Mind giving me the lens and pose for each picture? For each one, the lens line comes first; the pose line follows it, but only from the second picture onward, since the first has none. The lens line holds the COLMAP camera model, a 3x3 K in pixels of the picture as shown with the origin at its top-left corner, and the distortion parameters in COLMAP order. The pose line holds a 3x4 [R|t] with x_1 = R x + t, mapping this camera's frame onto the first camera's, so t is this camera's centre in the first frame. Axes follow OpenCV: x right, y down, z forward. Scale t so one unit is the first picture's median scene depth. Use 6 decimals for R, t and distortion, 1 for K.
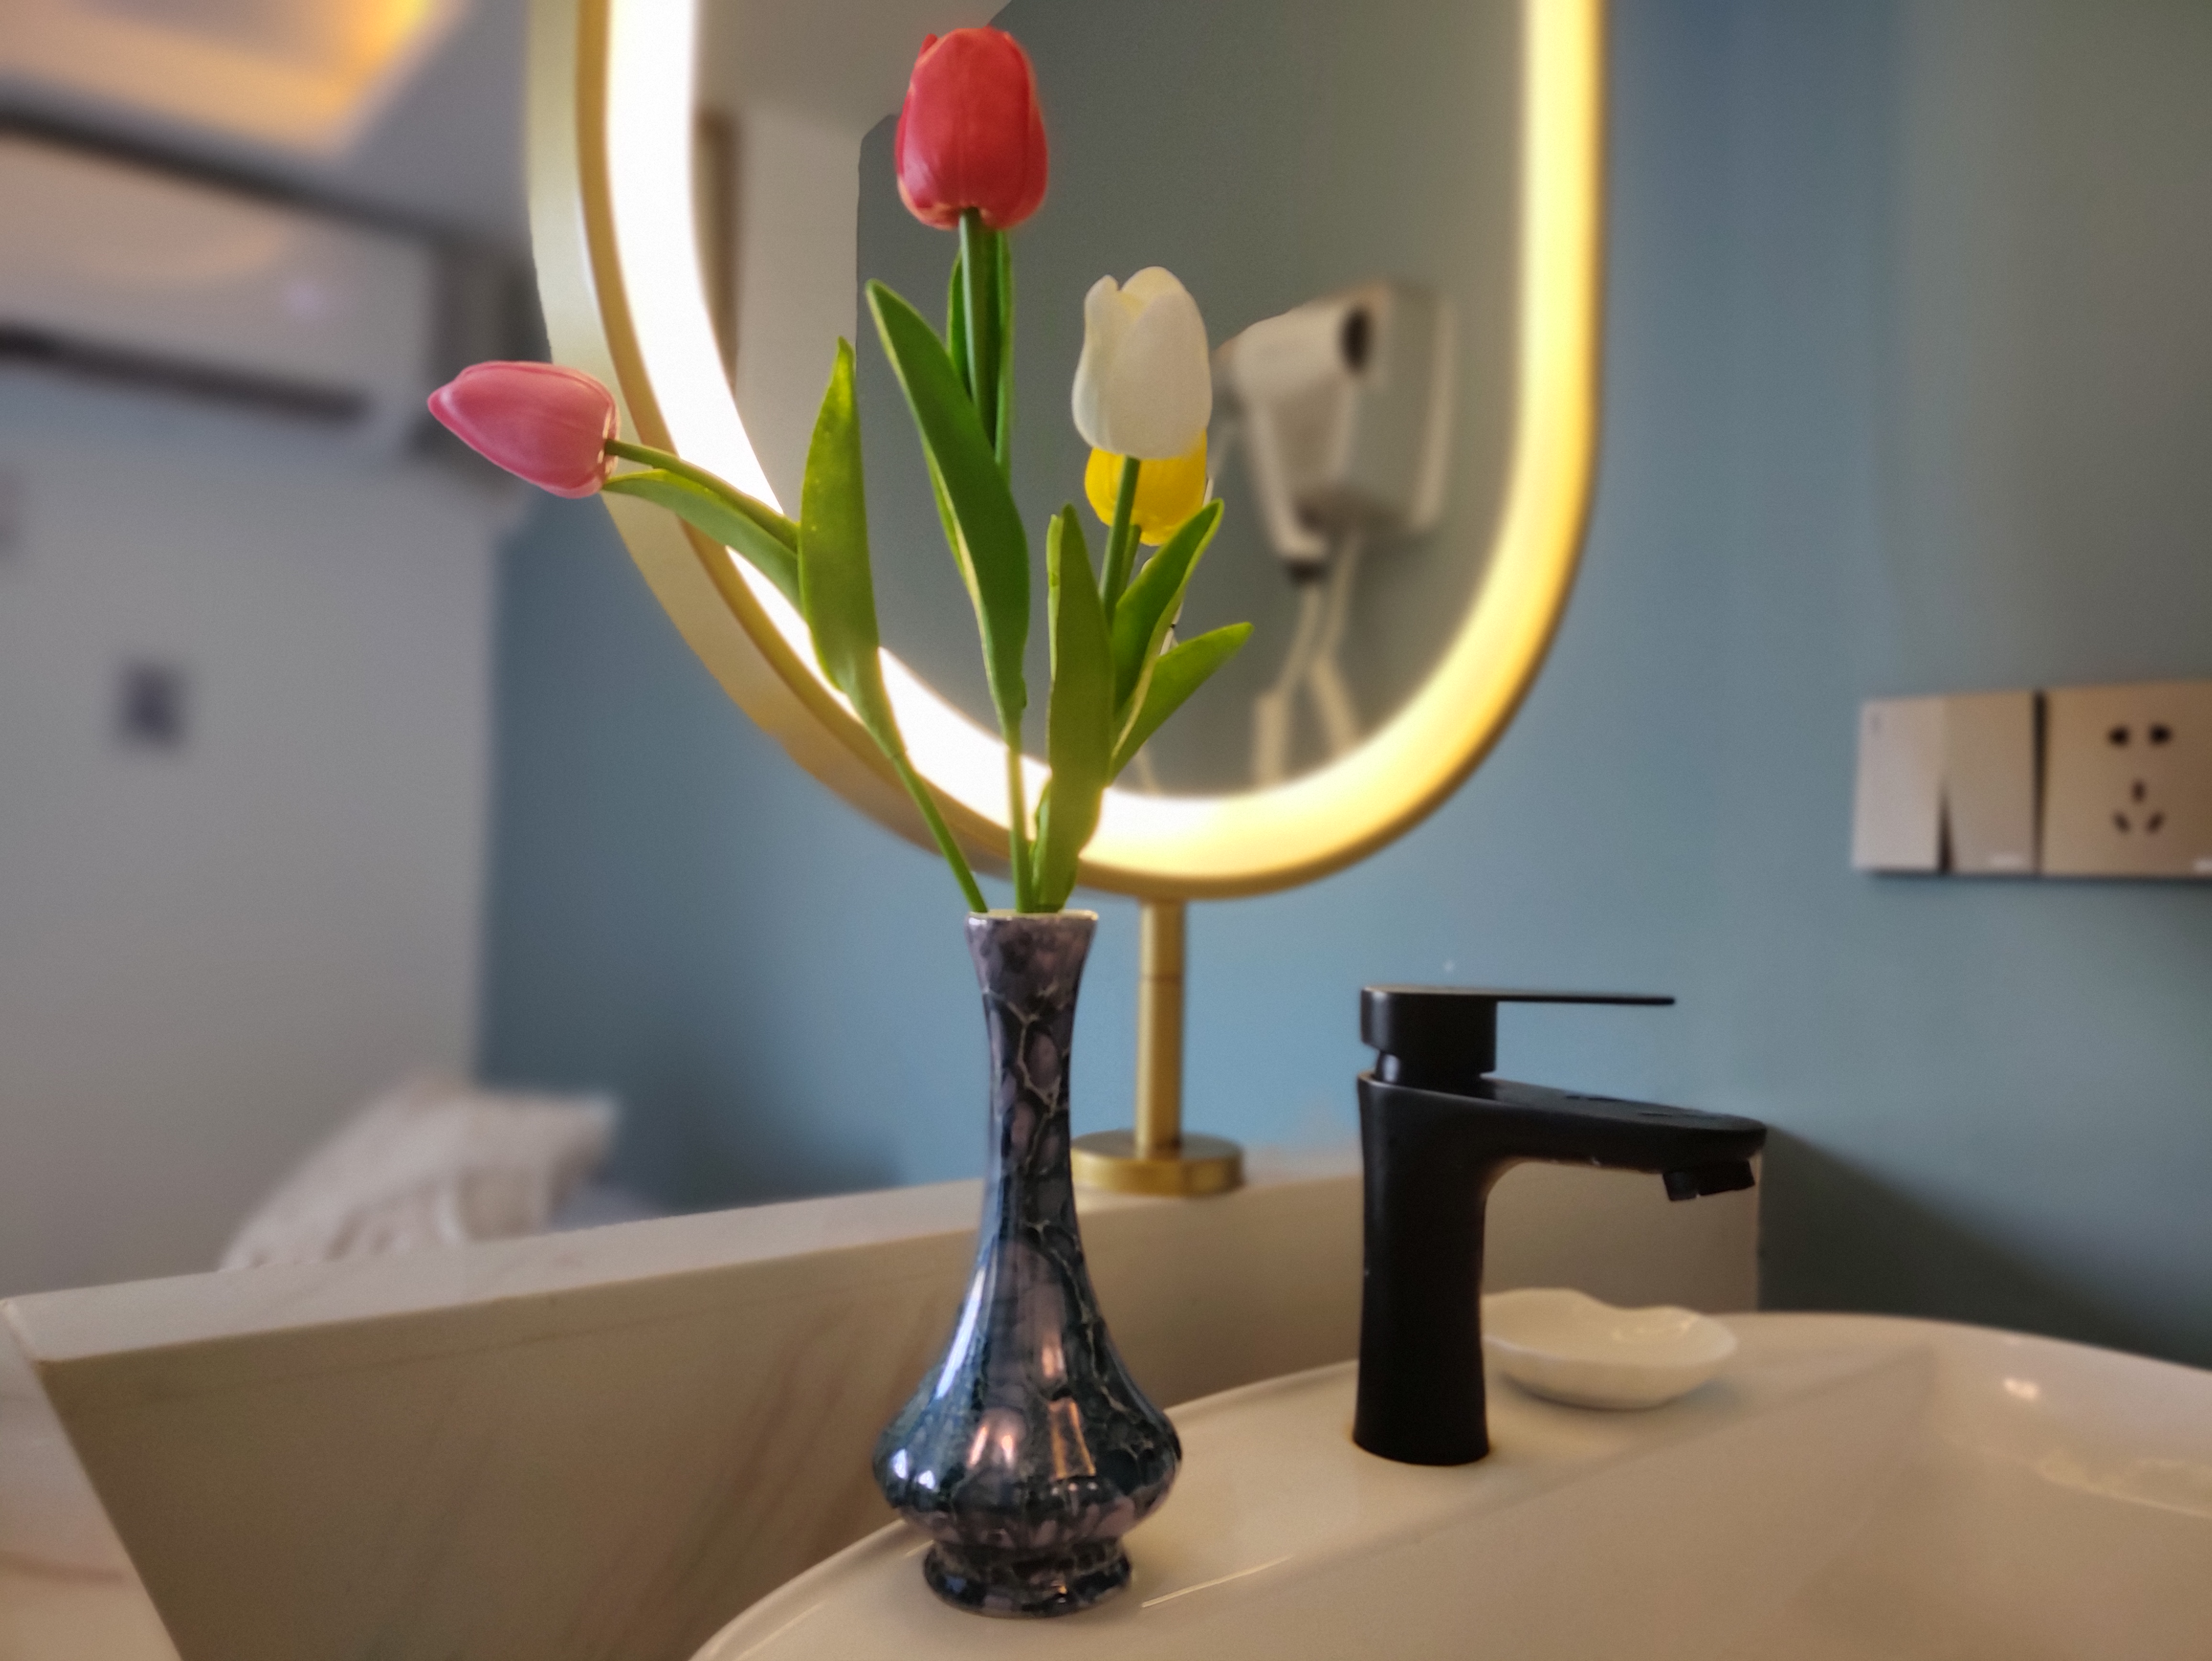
lens RADIAL K [[1580.1, 0, 1106.0], [0, 1580.1, 830.5], [0, 0, 1]] dist [0.001656, 0.000041]
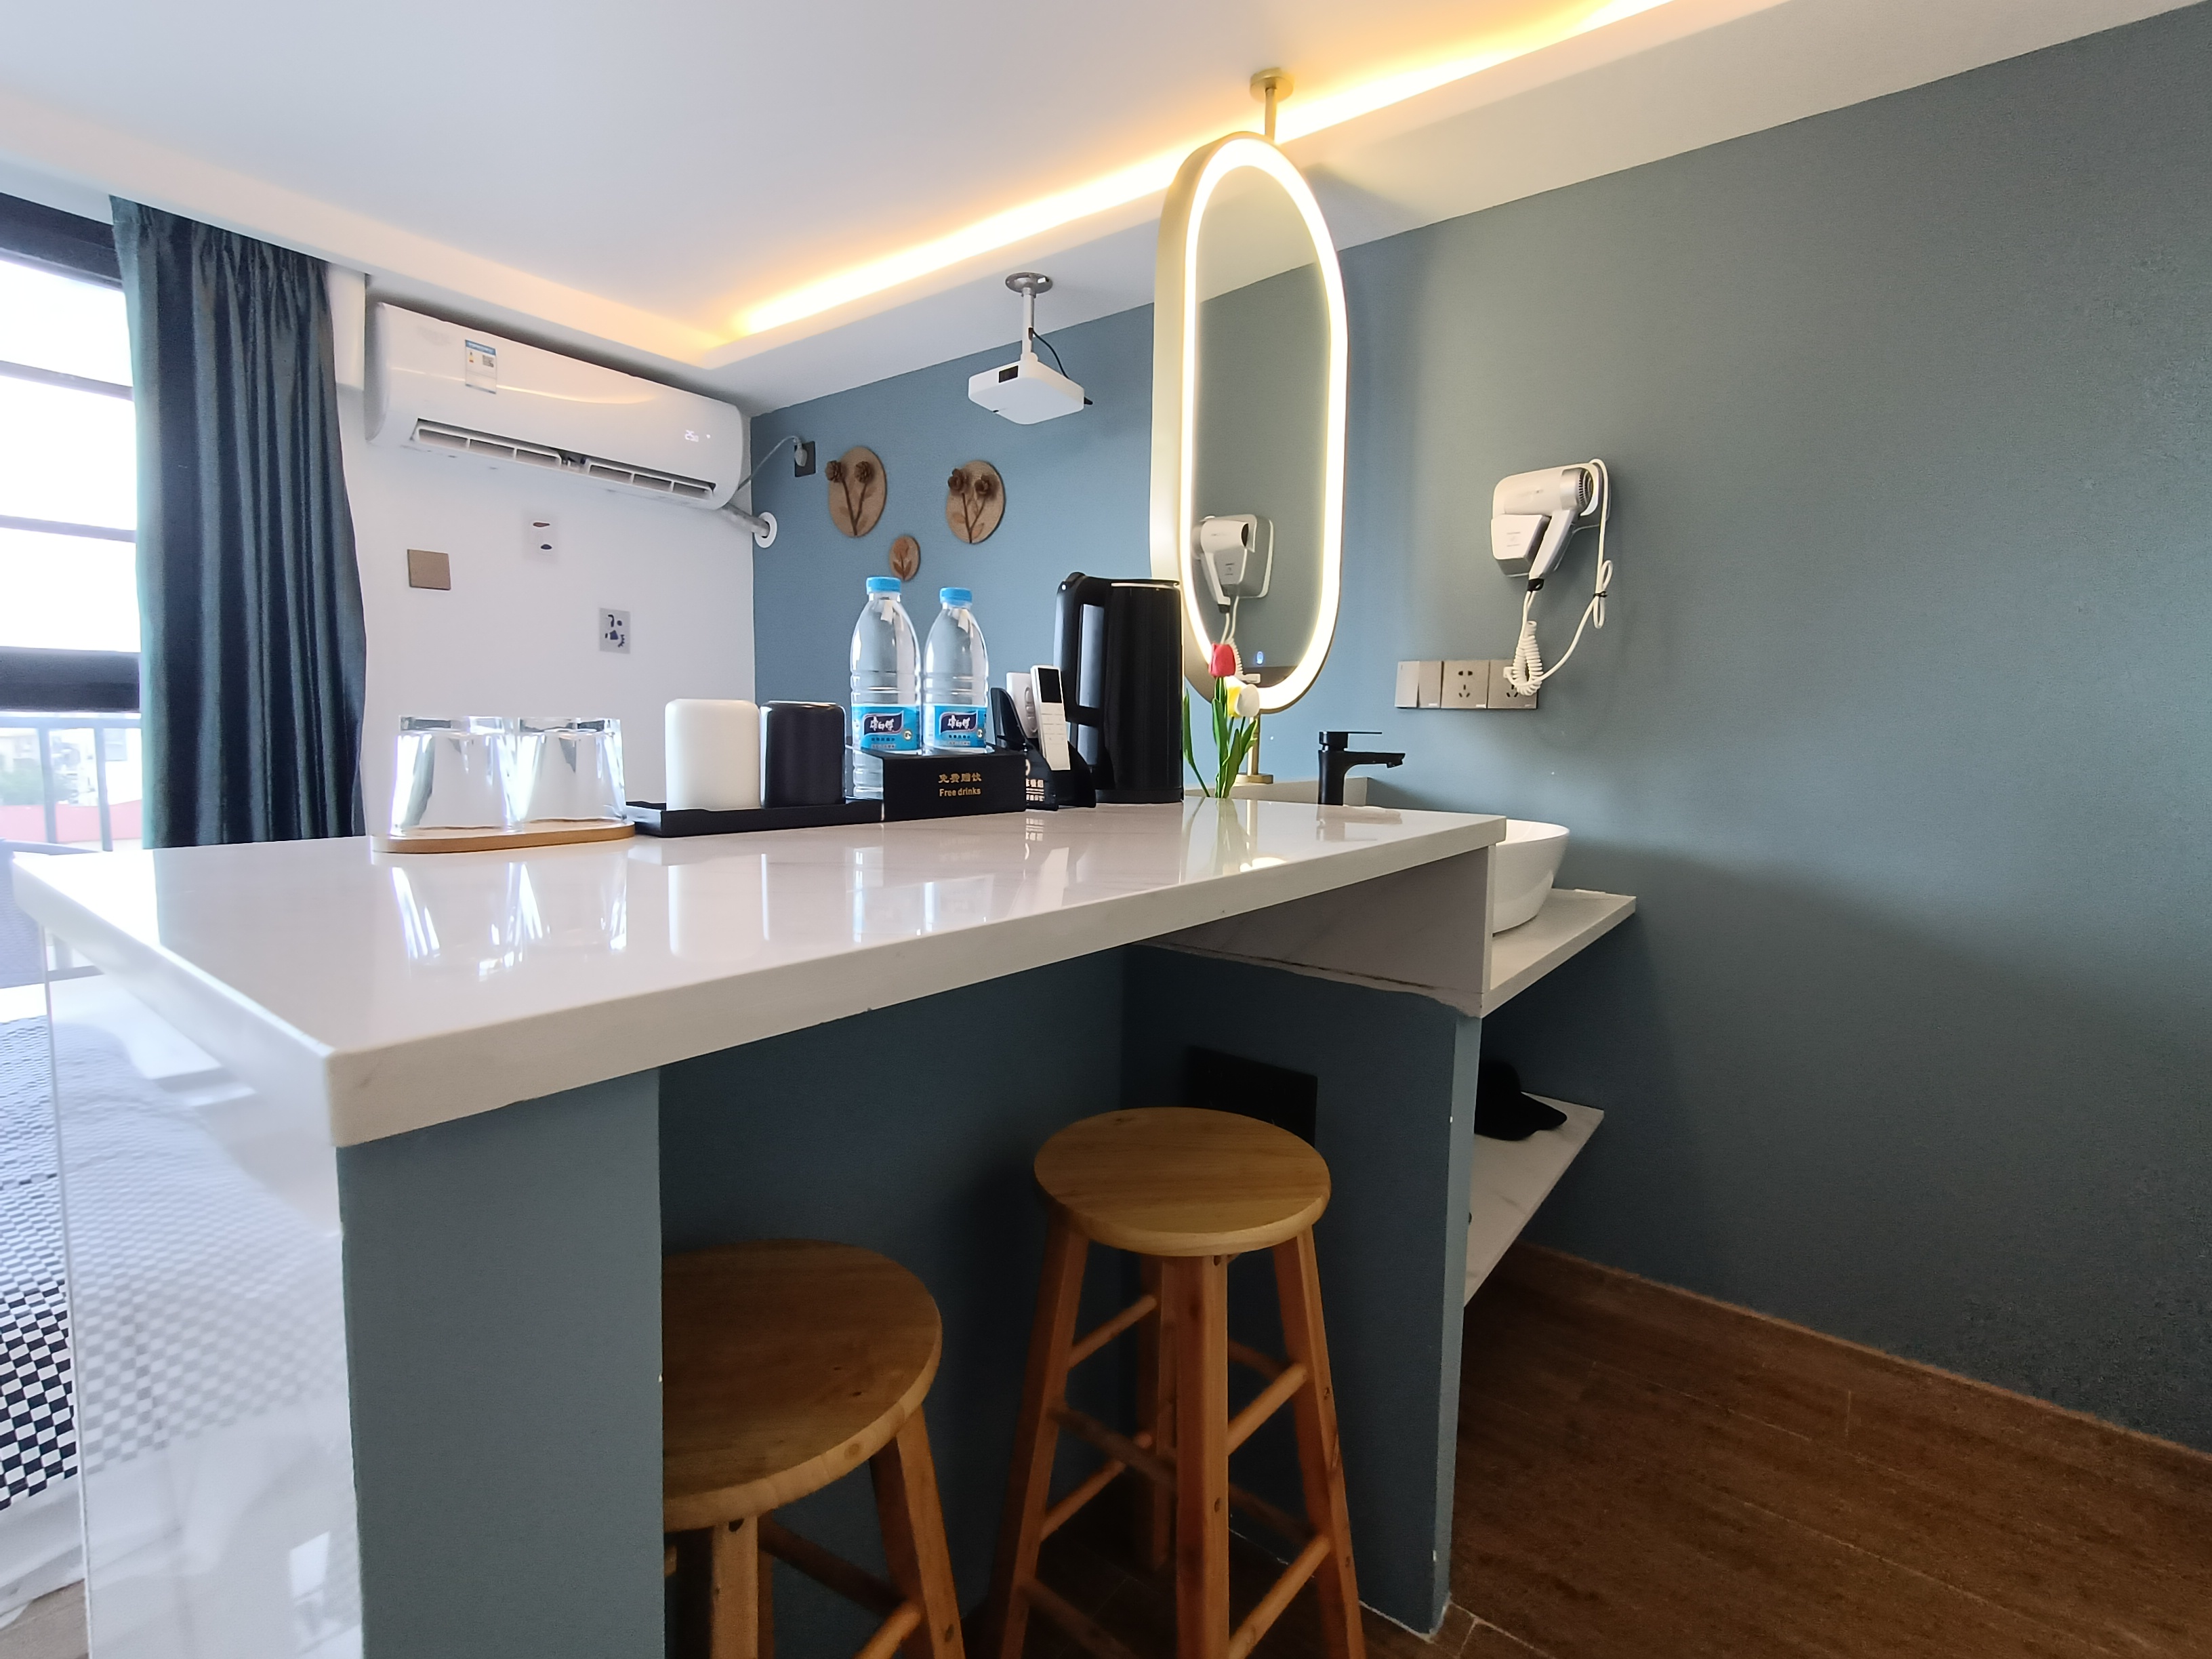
lens RADIAL K [[1054.4, 0, 1106.0], [0, 1054.4, 829.5], [0, 0, 1]] dist [-0.000572, 0.000067]
pose [[0.962514, -0.030952, 0.269461, -0.902701], [-0.004165, 0.991664, 0.128784, -0.006439], [-0.271201, -0.125079, 0.954361, -1.279790]]
